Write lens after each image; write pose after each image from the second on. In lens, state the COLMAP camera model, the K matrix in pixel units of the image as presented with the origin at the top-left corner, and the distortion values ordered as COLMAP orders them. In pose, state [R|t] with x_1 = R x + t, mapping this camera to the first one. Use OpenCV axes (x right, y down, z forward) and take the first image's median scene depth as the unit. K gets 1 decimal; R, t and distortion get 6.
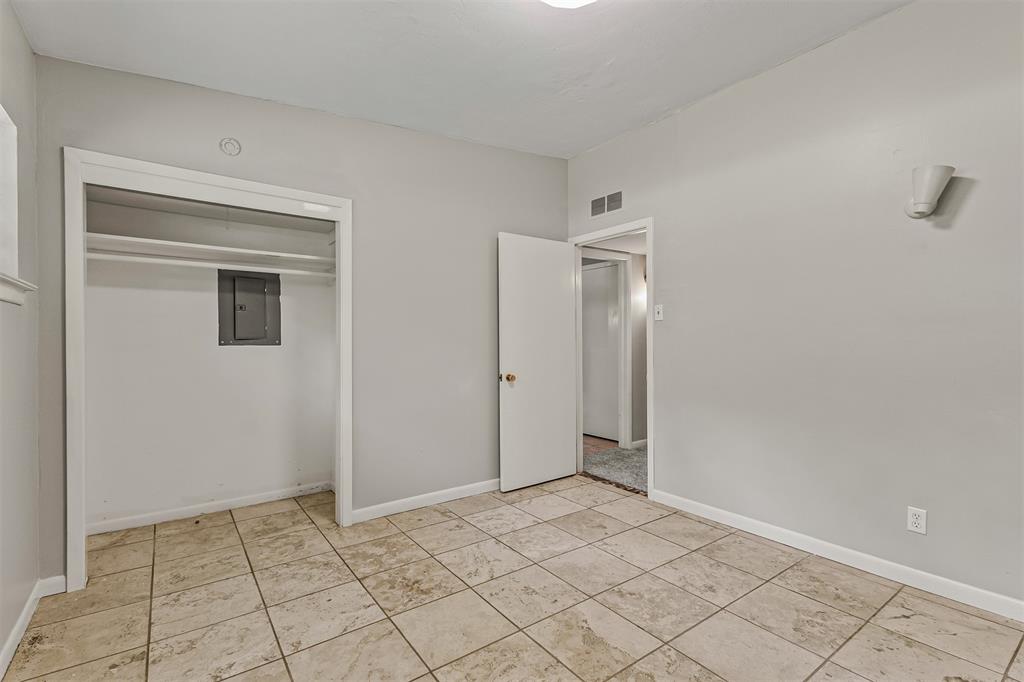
lens RADIAL K [[476.4, 0, 512.7], [0, 476.4, 341.1], [0, 0, 1]] dist [0.018735, -0.000560]
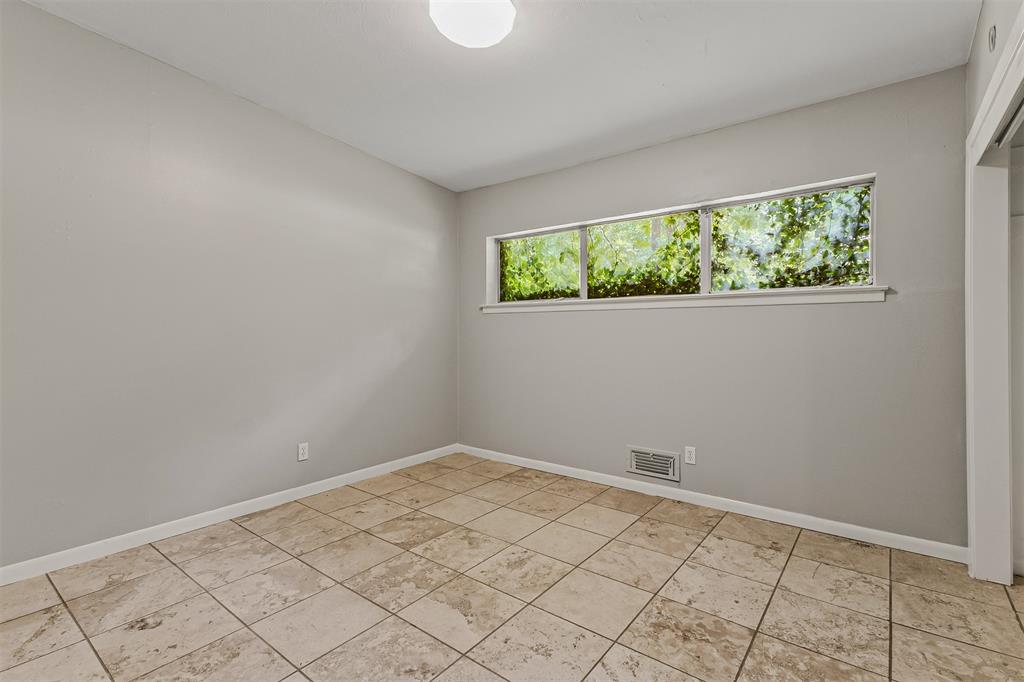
lens RADIAL K [[476.4, 0, 512.3], [0, 476.4, 337.5], [0, 0, 1]] dist [0.018735, -0.000560]
pose [[-0.963226, 0.009739, -0.268515, 0.313360], [0.006080, 0.999877, 0.014457, 0.000725], [0.268623, 0.012293, -0.963167, 1.894747]]
